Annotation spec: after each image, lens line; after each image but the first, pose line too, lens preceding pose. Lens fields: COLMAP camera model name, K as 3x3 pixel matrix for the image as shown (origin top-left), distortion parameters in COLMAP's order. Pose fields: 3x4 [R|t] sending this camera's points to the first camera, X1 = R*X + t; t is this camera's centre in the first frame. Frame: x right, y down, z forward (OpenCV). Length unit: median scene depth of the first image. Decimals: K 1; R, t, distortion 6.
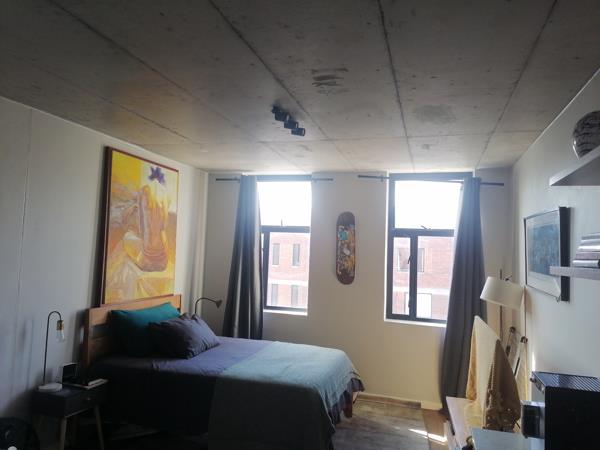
lens RADIAL K [[451.1, 0, 296.7], [0, 451.1, 219.9], [0, 0, 1]] dist [0.085259, -0.072346]
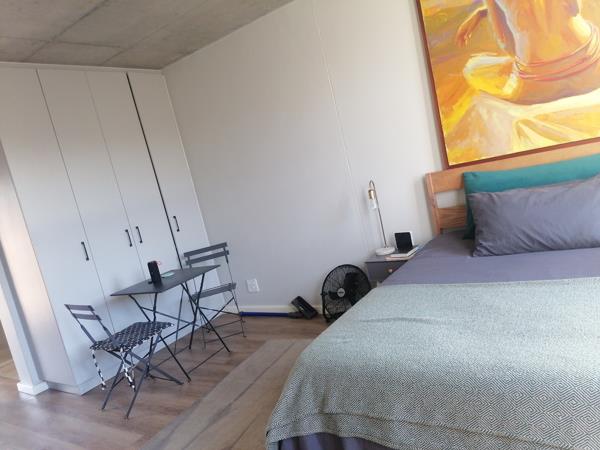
lens RADIAL K [[451.1, 0, 303.6], [0, 451.1, 225.6], [0, 0, 1]] dist [0.085259, -0.072346]
pose [[-0.298415, 0.163884, -0.940261, 0.340474], [0.287285, 0.954884, 0.075255, 0.125608], [0.910173, -0.247665, -0.332033, 0.836926]]
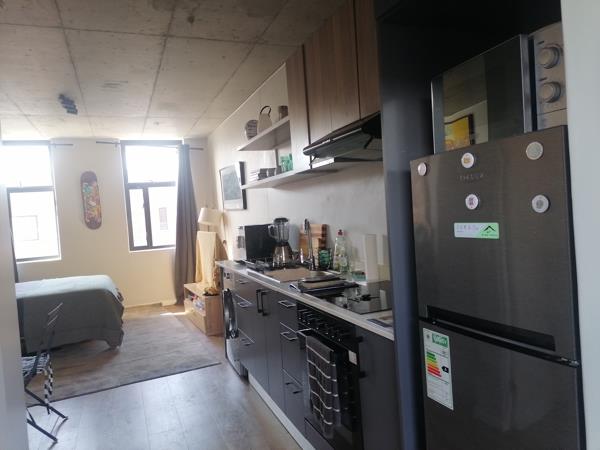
lens RADIAL K [[451.1, 0, 303.4], [0, 451.1, 227.6], [0, 0, 1]] dist [0.085259, -0.072346]
pose [[0.772469, -0.117272, 0.624130, -0.260085], [0.055467, 0.991505, 0.117650, 0.021870], [-0.632625, -0.056263, 0.772412, -0.387233]]
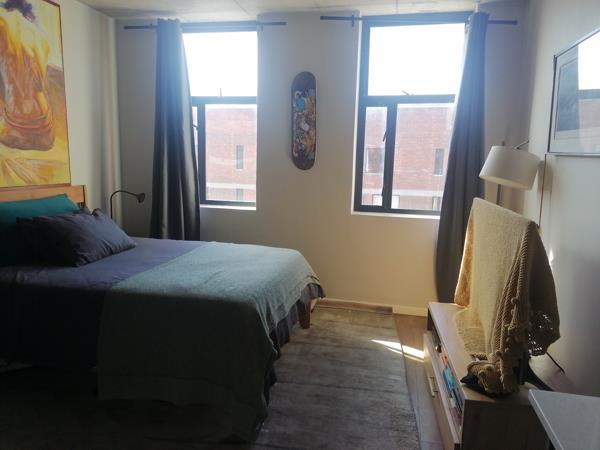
lens RADIAL K [[451.1, 0, 297.7], [0, 451.1, 223.0], [0, 0, 1]] dist [0.085259, -0.072346]
pose [[0.997507, -0.022706, 0.066812, 0.048076], [0.008255, 0.977864, 0.209078, 0.076244], [-0.070080, -0.208005, 0.975614, 0.243353]]
